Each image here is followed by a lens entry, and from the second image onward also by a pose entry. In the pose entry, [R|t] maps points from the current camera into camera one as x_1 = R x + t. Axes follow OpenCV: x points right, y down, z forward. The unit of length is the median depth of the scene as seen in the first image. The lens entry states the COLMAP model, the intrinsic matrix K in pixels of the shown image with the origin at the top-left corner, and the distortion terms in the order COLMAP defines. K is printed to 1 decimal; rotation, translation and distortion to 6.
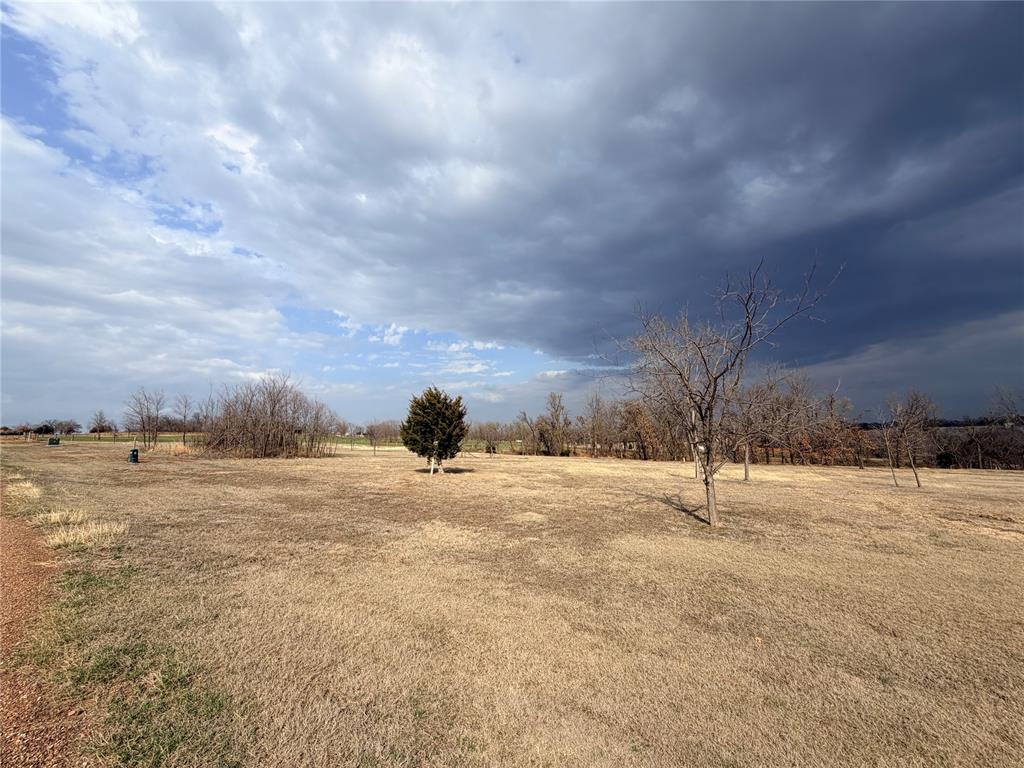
lens RADIAL K [[304.7, 0, 495.2], [0, 304.7, 384.2], [0, 0, 1]] dist [-0.000229, -0.000021]
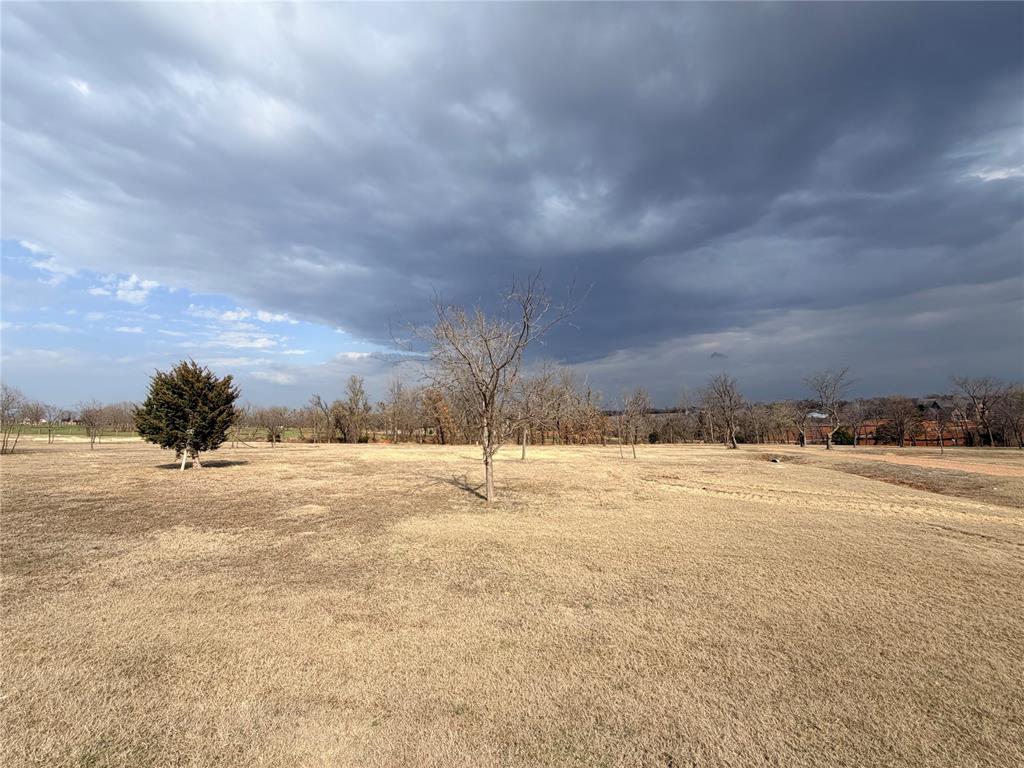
lens RADIAL K [[304.7, 0, 495.2], [0, 304.7, 384.2], [0, 0, 1]] dist [-0.000229, -0.000021]
pose [[0.937654, 0.036897, 0.345605, 0.290087], [-0.053270, 0.997857, 0.037995, -0.006046], [-0.343463, -0.054037, 0.937610, -0.029230]]
